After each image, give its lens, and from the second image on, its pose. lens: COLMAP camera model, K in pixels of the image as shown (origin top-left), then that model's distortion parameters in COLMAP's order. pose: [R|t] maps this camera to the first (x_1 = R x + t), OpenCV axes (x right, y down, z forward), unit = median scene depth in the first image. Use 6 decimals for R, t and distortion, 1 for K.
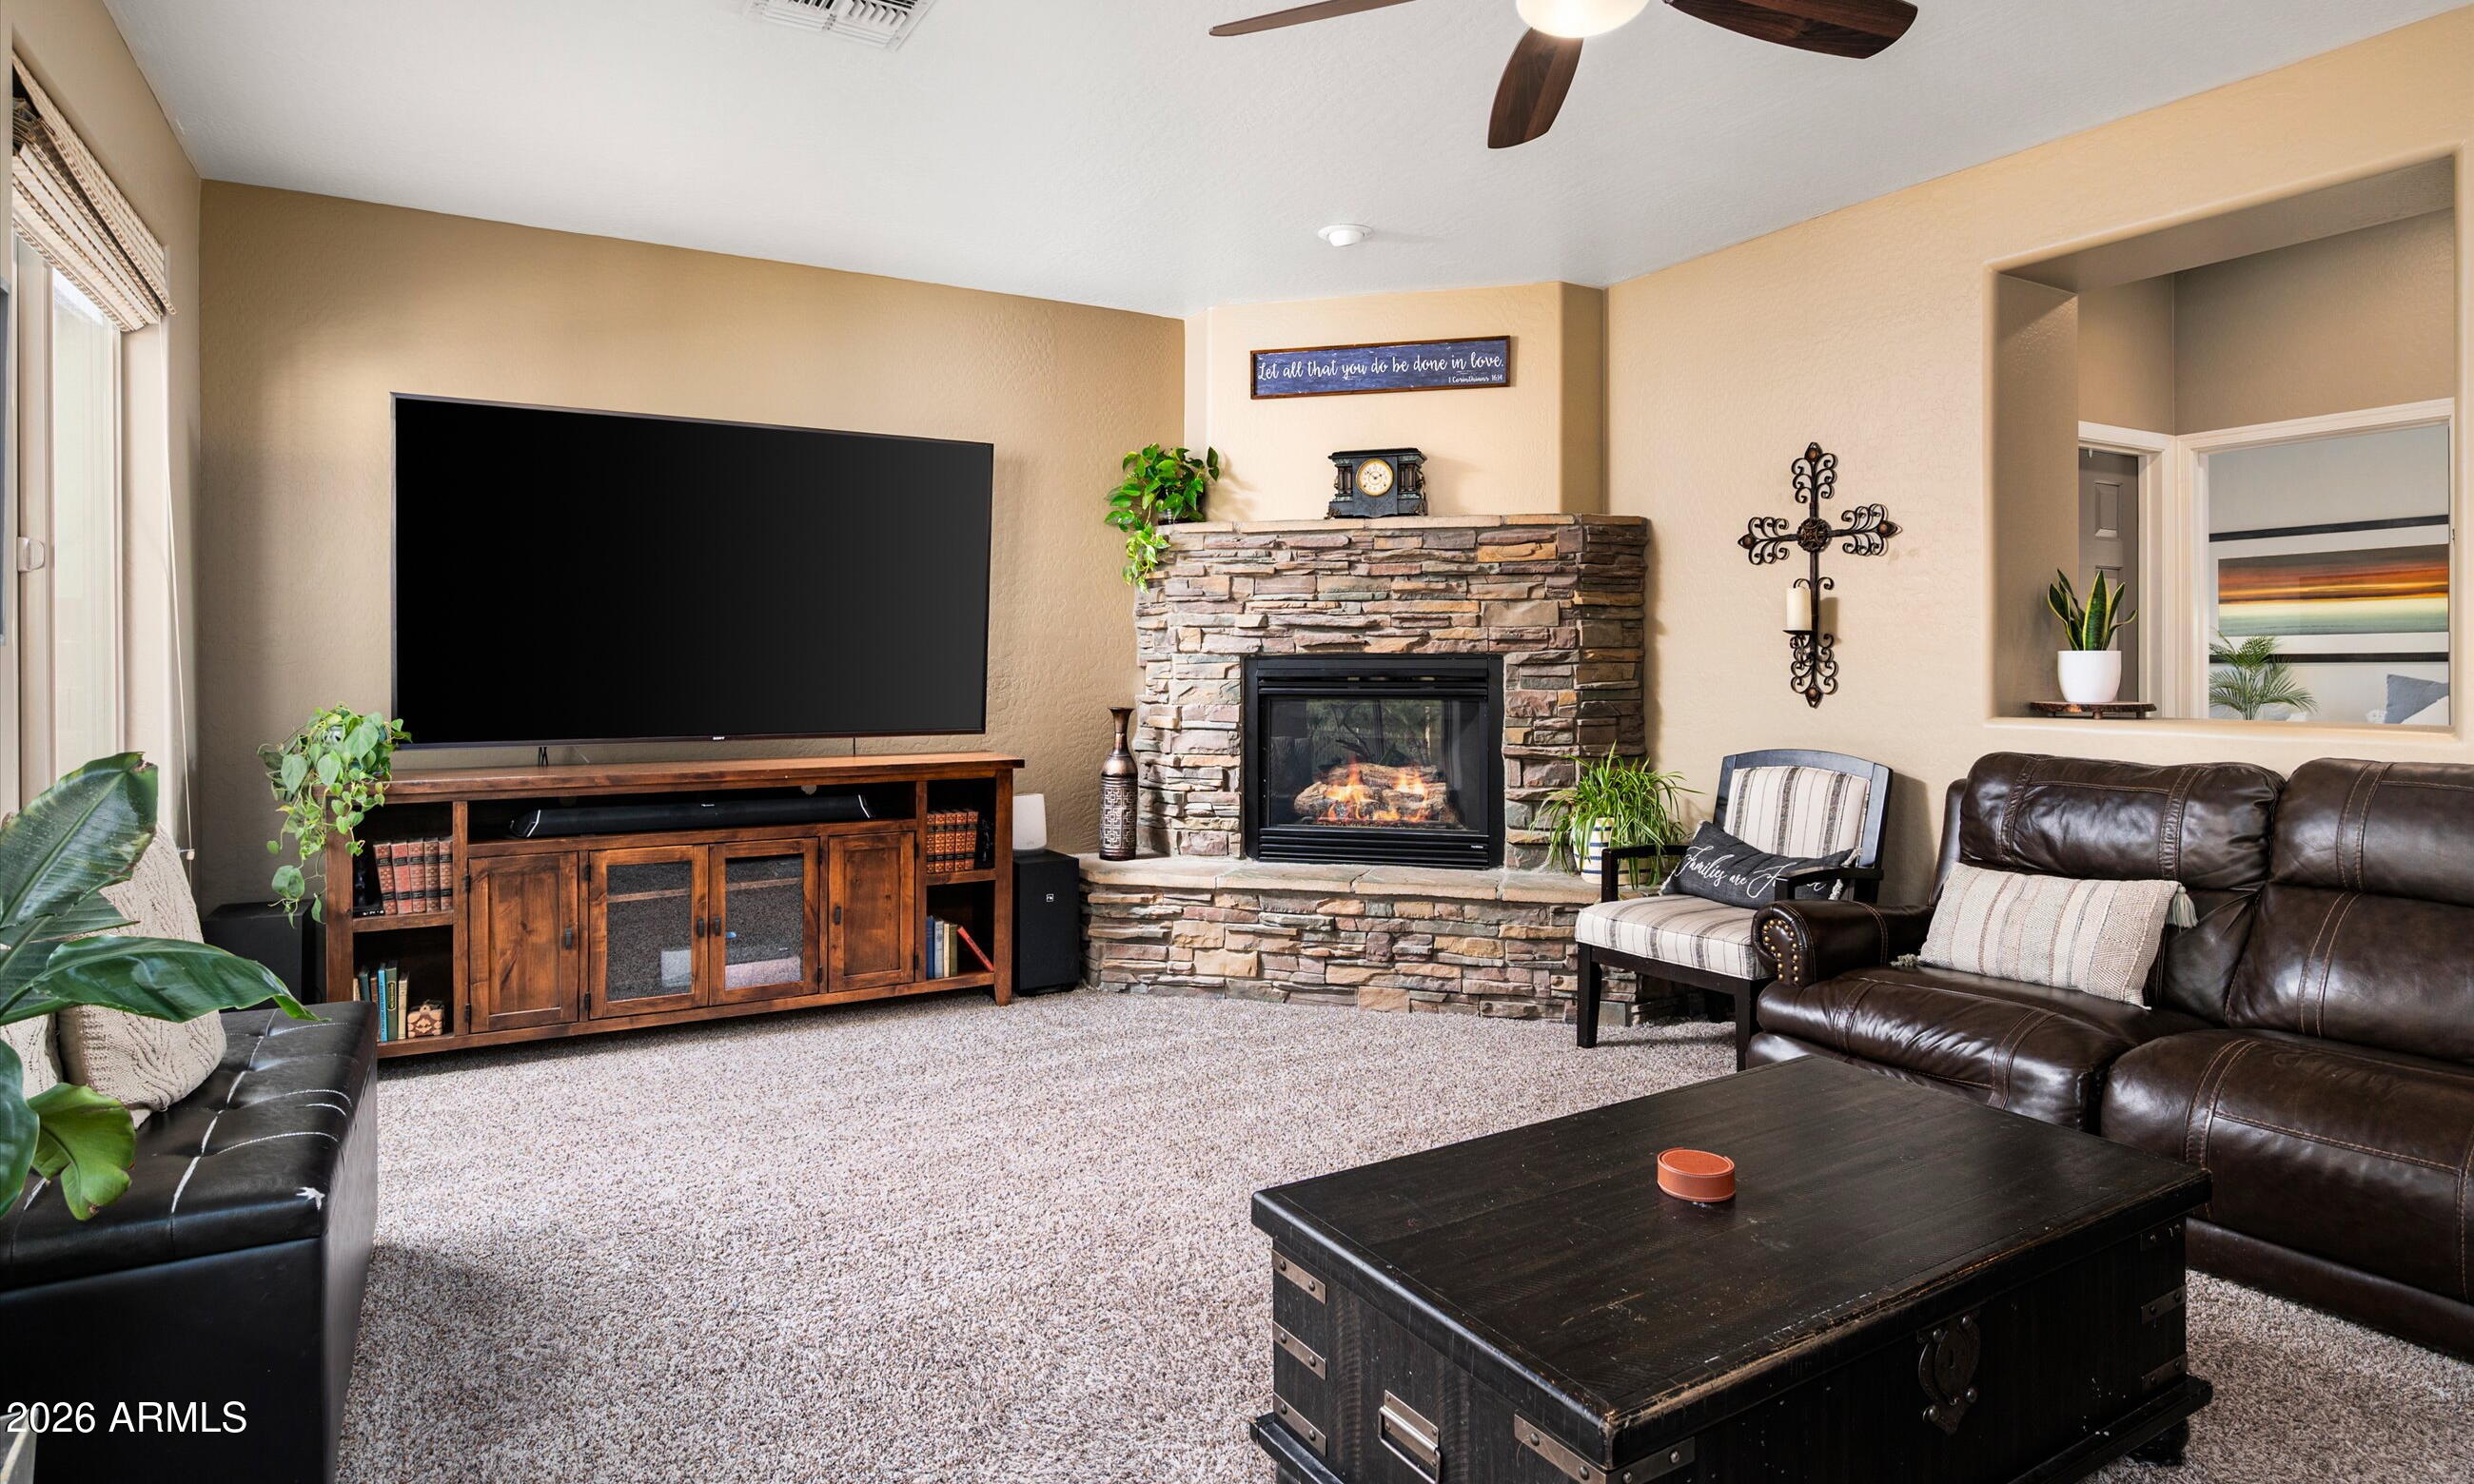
lens RADIAL K [[1356.2, 0, 1262.9], [0, 1356.2, 676.4], [0, 0, 1]] dist [-0.002984, -0.001193]
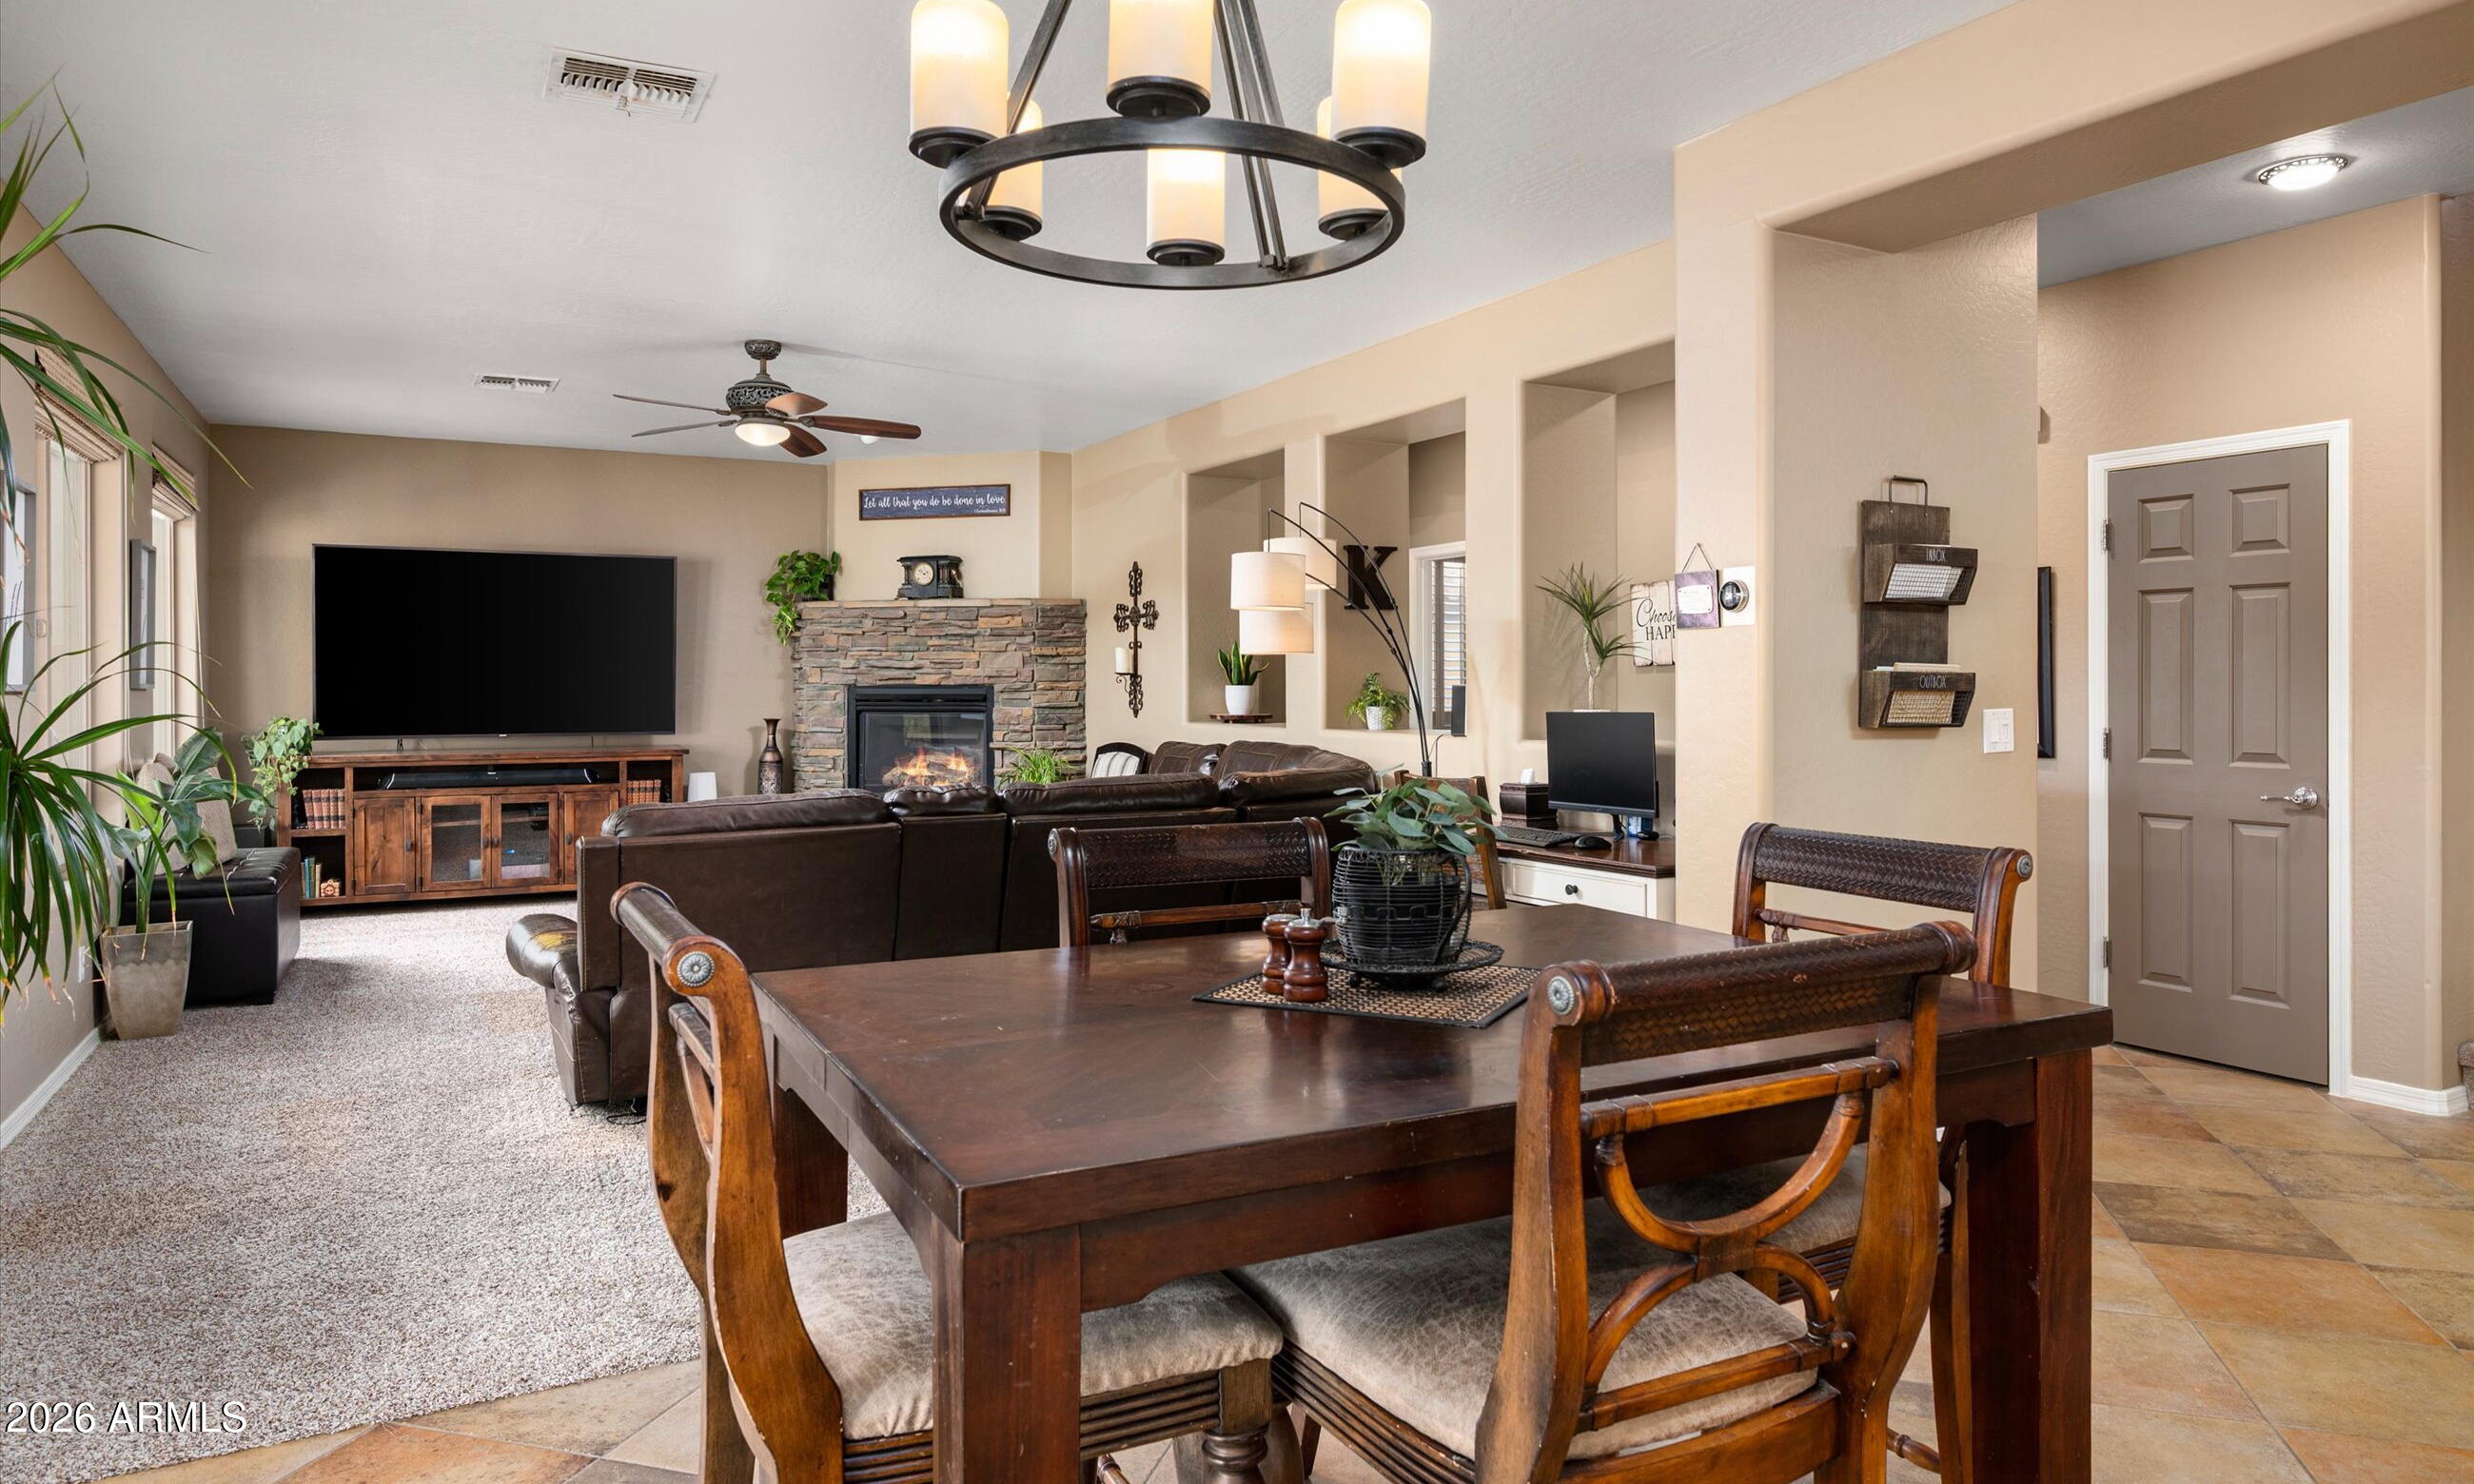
lens RADIAL K [[1520.9, 0, 1264.4], [0, 1520.9, 695.8], [0, 0, 1]] dist [-0.006682, 0.000898]
pose [[0.999576, 0.000737, -0.029119, 0.617435], [-0.000705, 0.999999, 0.001089, -0.006884], [0.029120, -0.001068, 0.999575, -0.889582]]
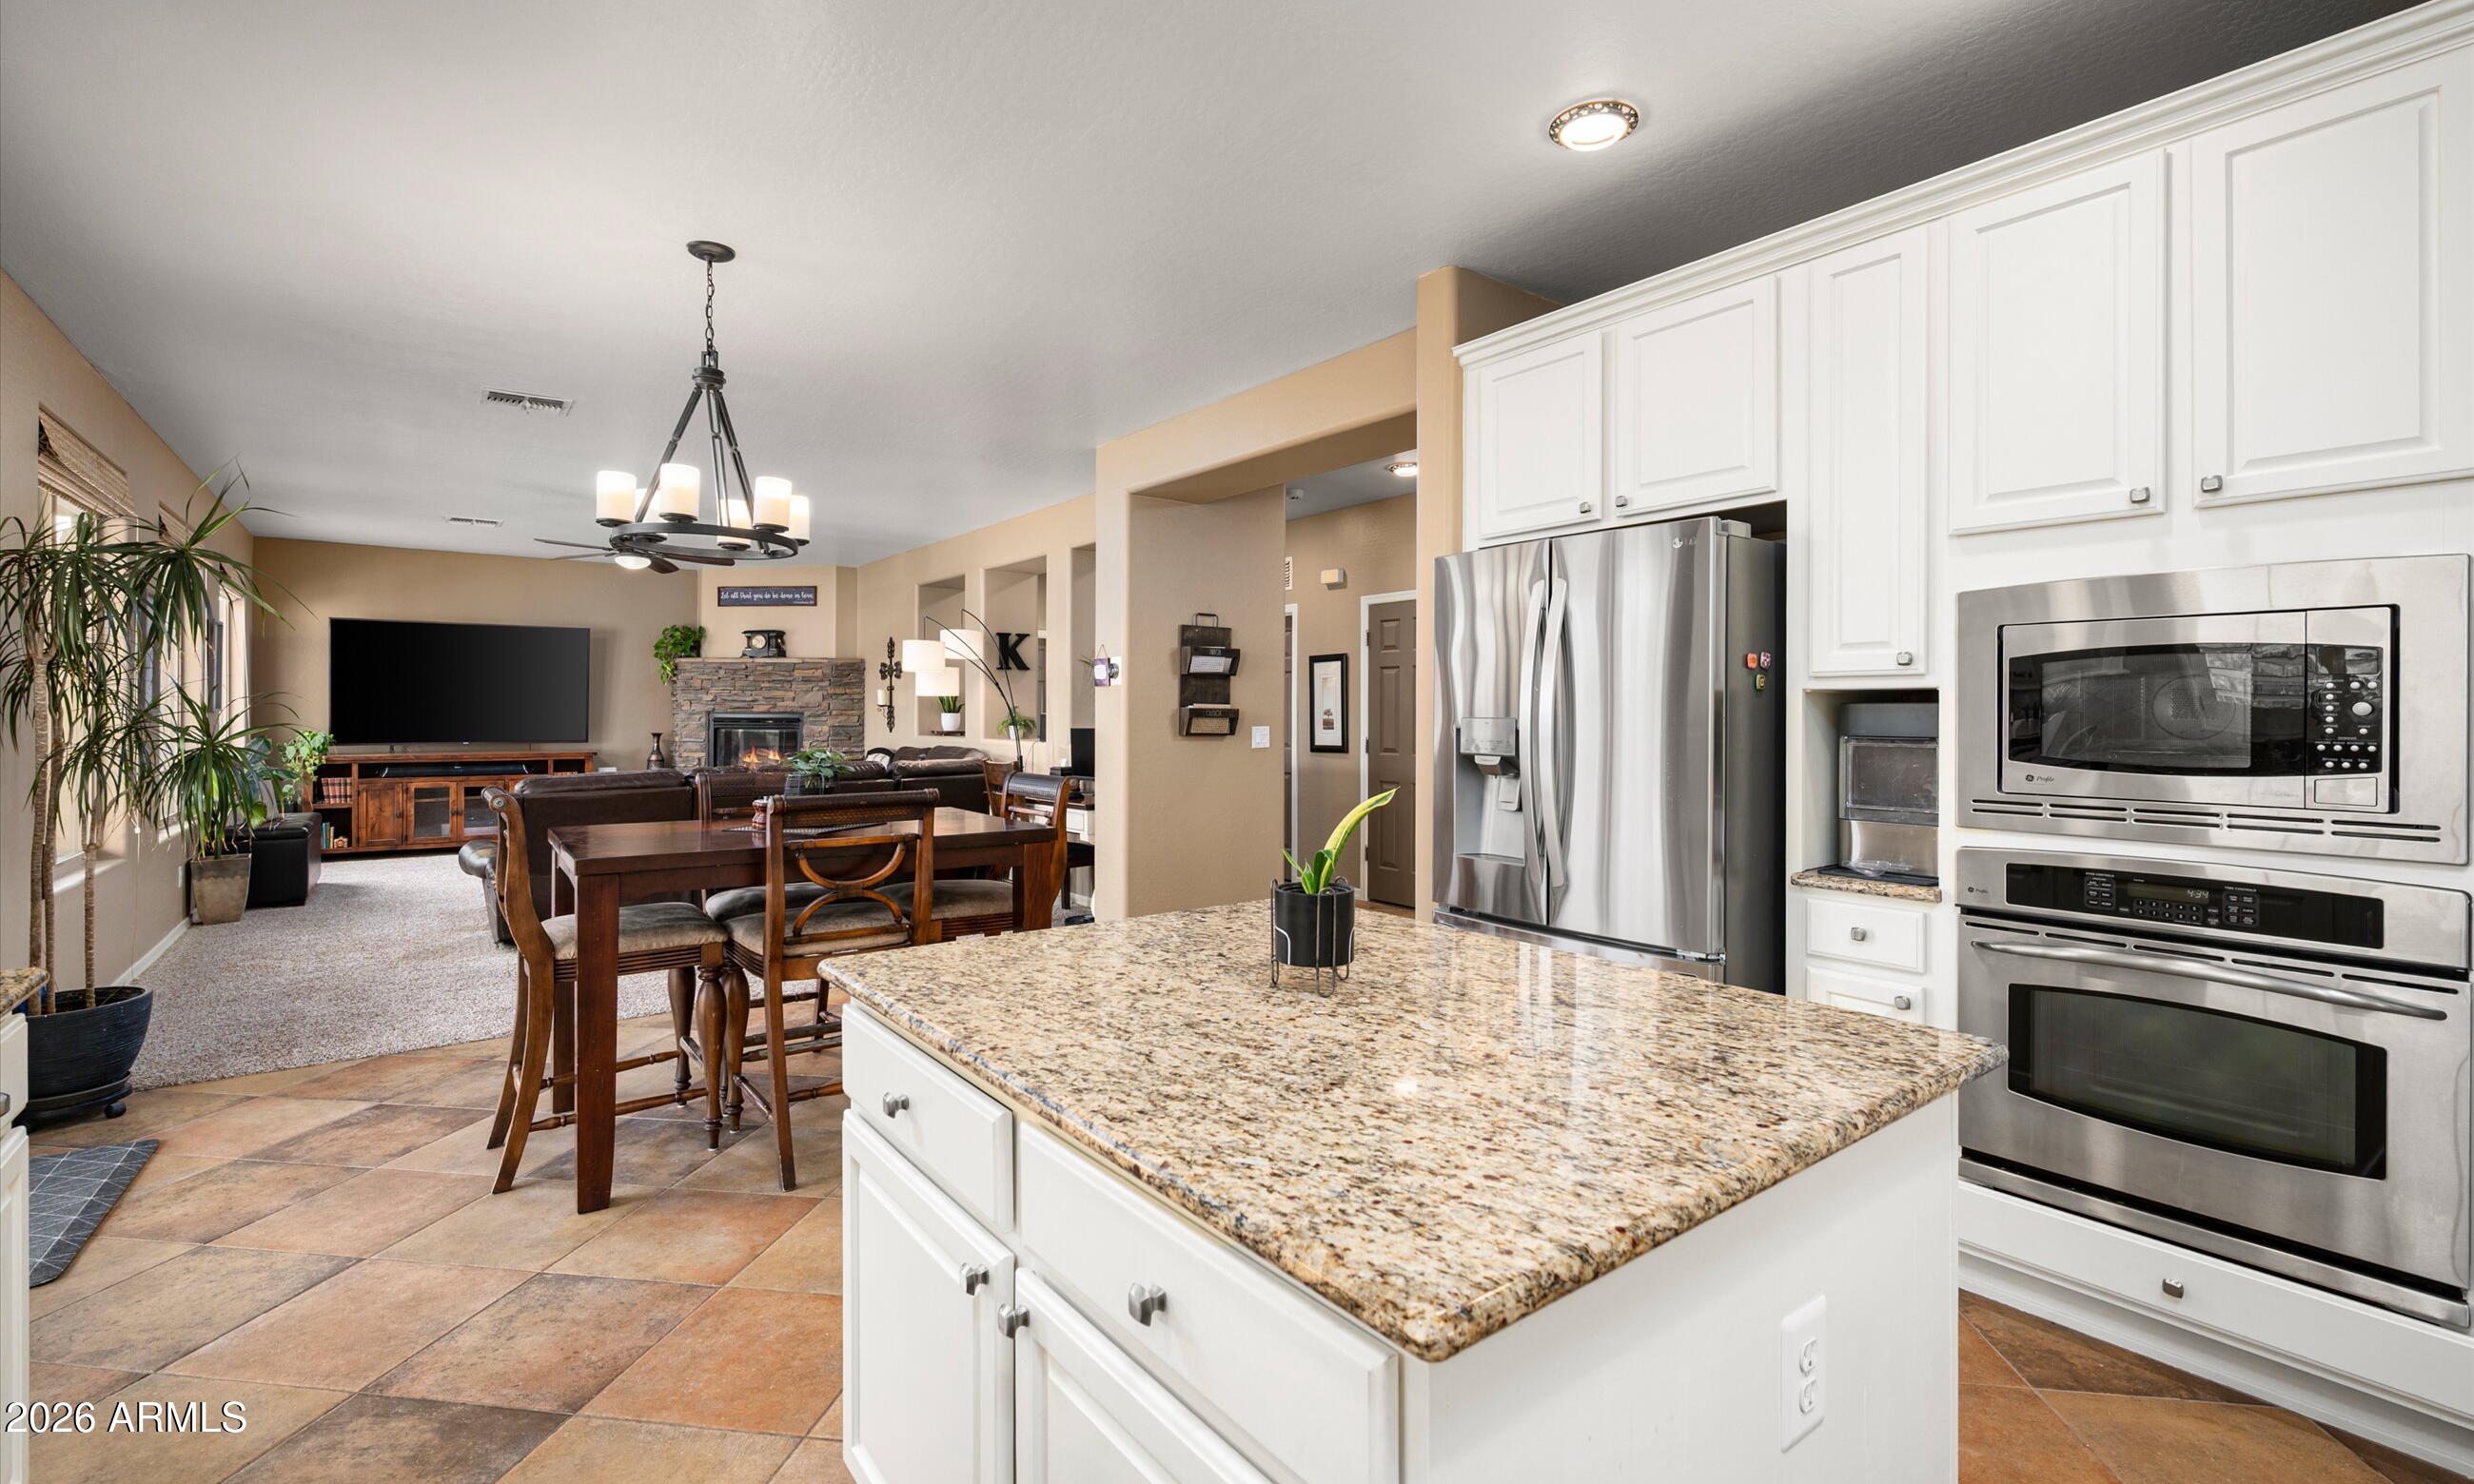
lens RADIAL K [[1084.4, 0, 1246.7], [0, 1084.4, 717.6], [0, 0, 1]] dist [-0.002936, -0.000361]
pose [[0.992501, 0.005604, 0.122111, 0.850286], [-0.005319, 0.999982, -0.002660, -0.005861], [-0.122123, 0.001991, 0.992513, -1.276592]]
